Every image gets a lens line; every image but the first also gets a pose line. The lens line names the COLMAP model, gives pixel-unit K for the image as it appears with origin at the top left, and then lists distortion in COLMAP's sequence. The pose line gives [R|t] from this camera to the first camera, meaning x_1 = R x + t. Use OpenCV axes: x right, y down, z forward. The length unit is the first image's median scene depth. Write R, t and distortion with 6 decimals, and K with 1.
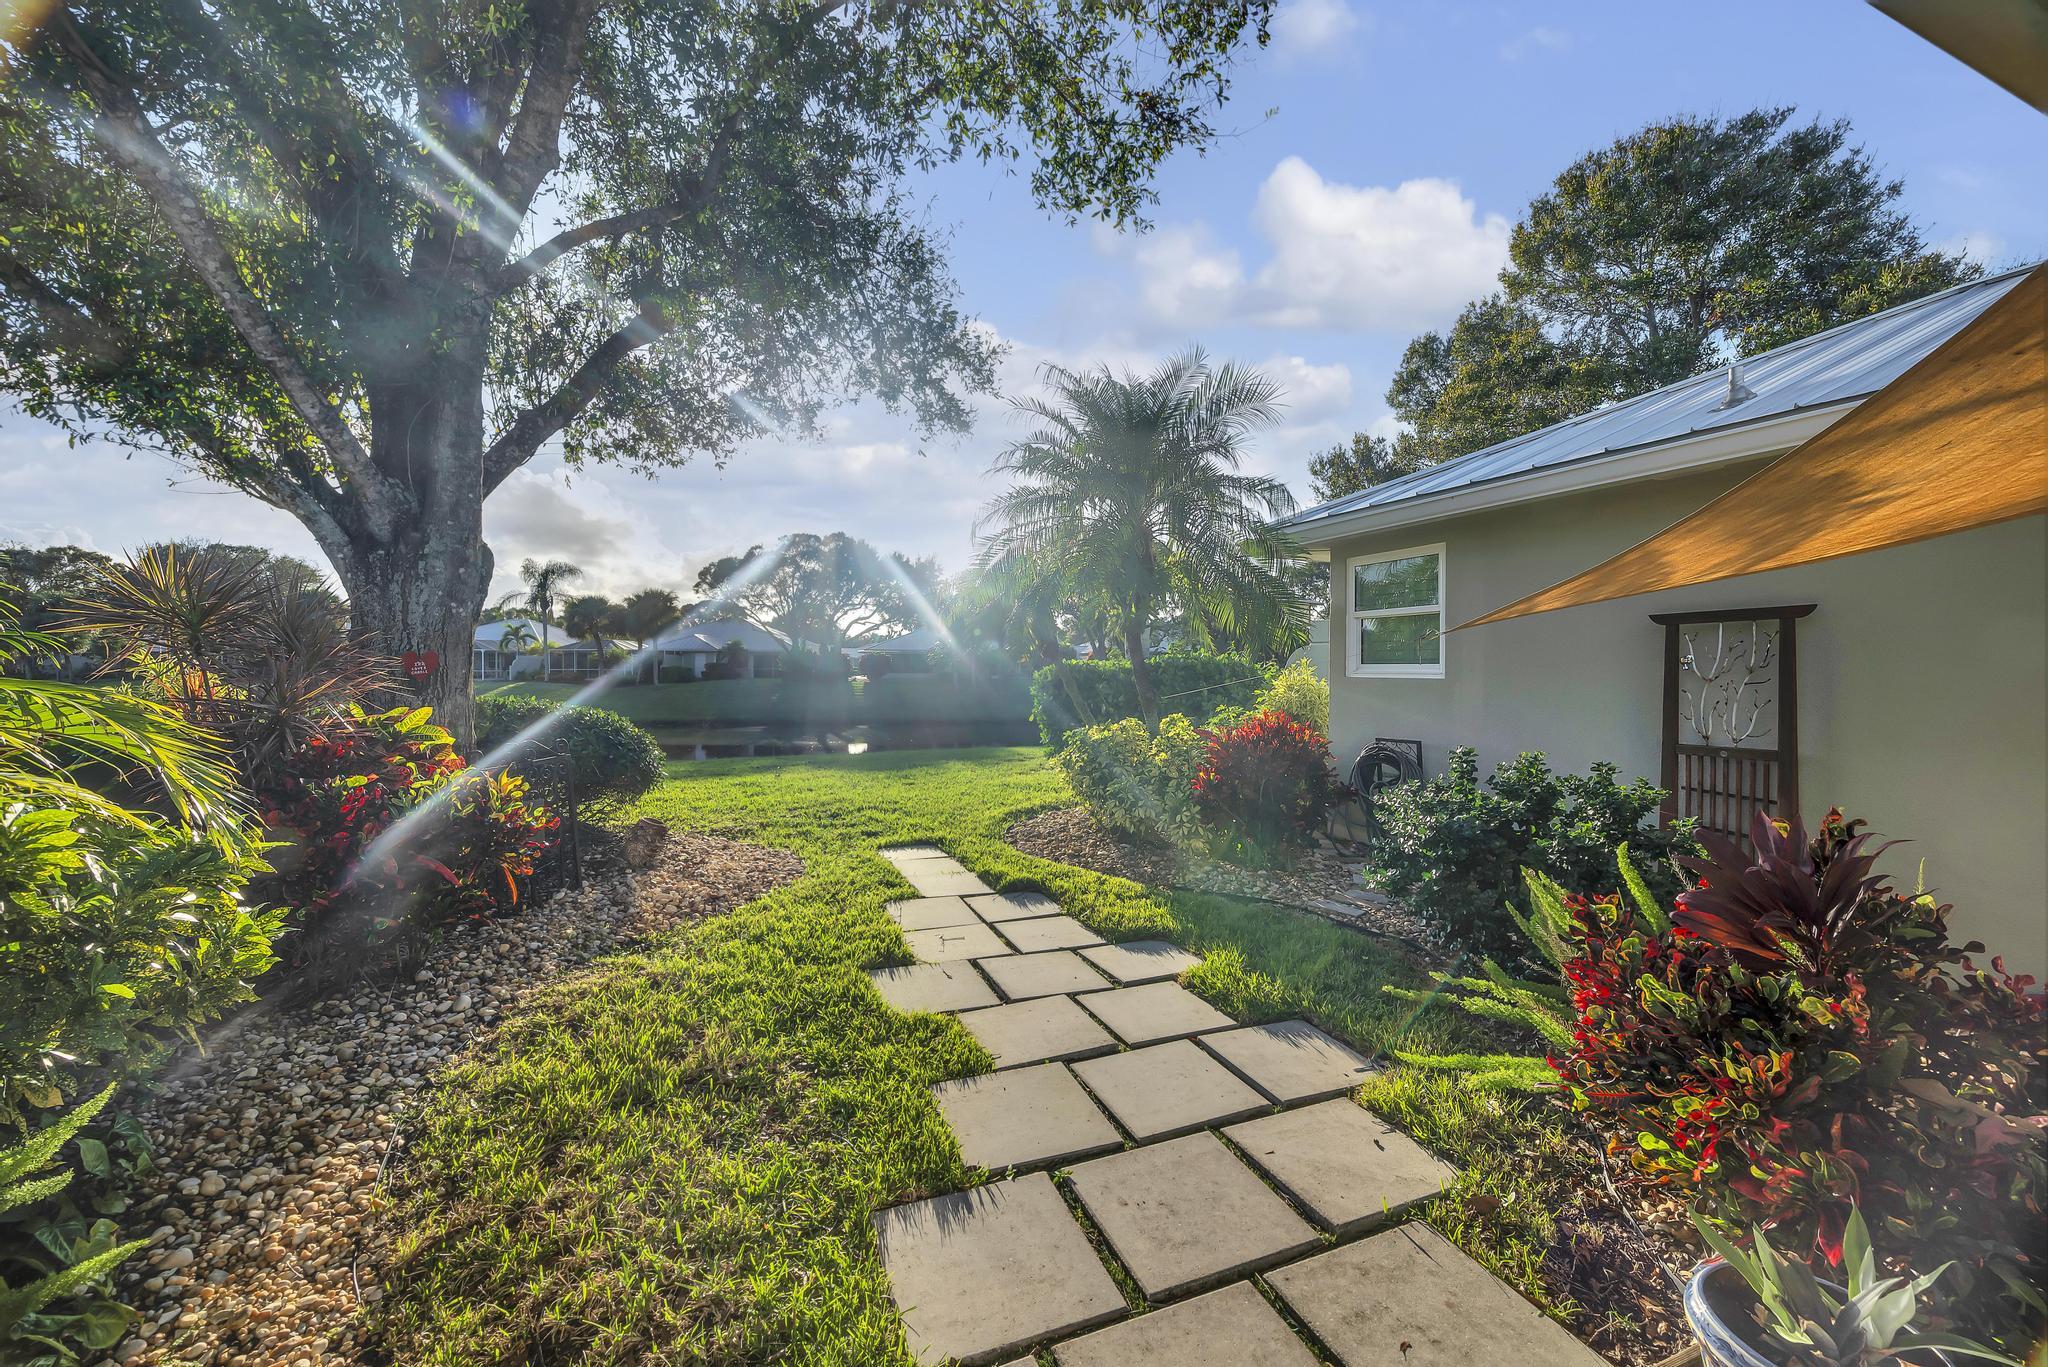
lens RADIAL K [[798.5, 0, 1023.0], [0, 798.5, 674.3], [0, 0, 1]] dist [-0.000484, -0.000016]
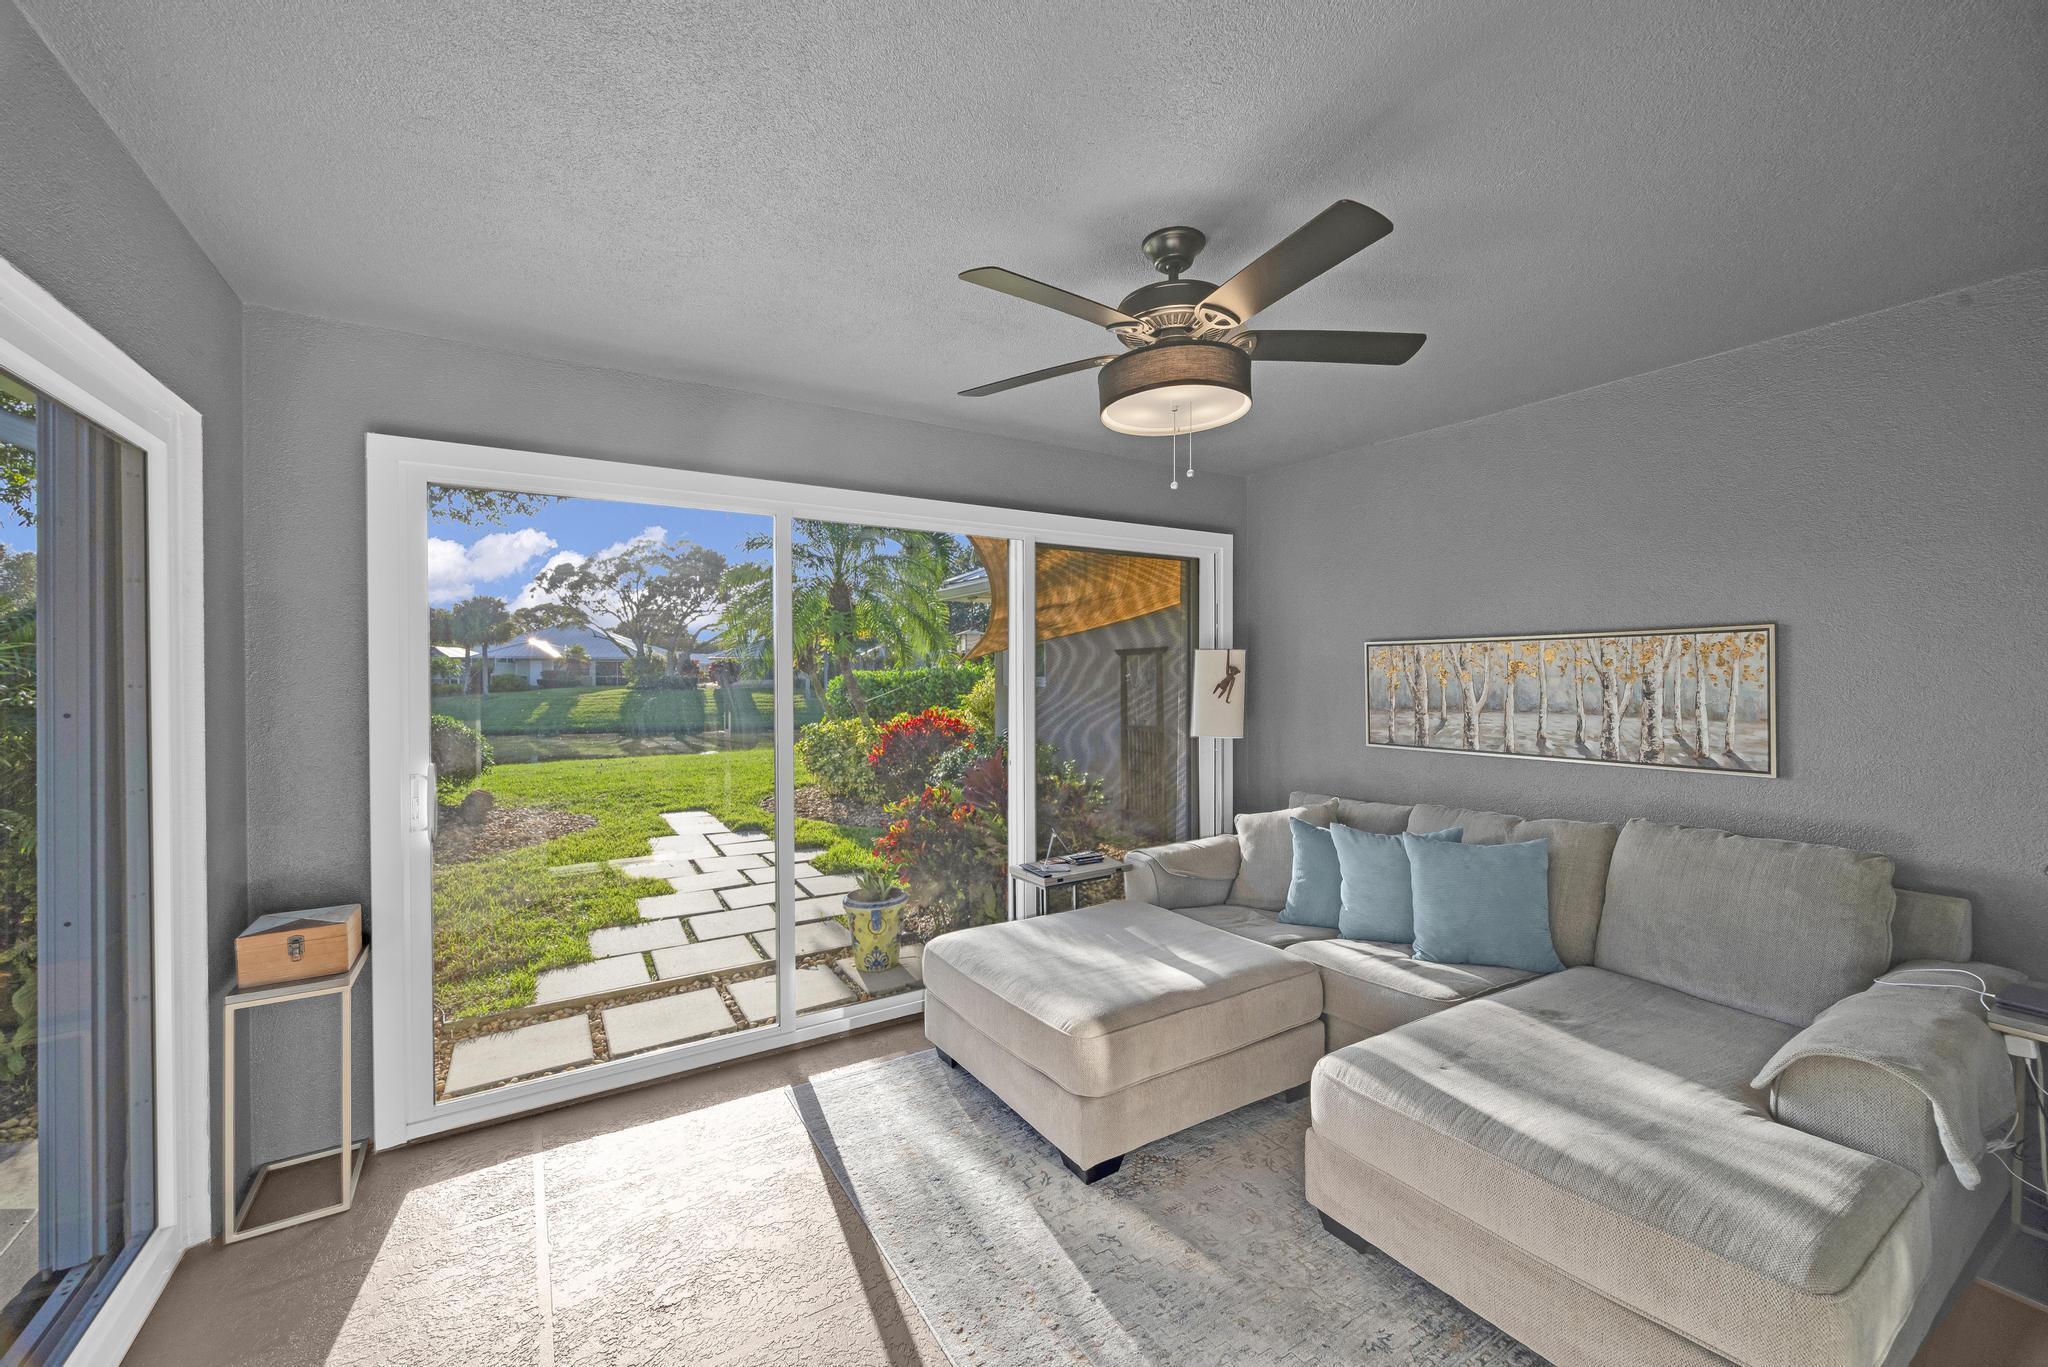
lens RADIAL K [[798.5, 0, 1023.0], [0, 798.5, 674.3], [0, 0, 1]] dist [-0.000484, -0.000016]
pose [[0.986985, -0.004483, 0.160749, 0.266986], [0.005305, 0.999975, -0.004684, -0.014733], [-0.160724, 0.005476, 0.986984, -0.578359]]
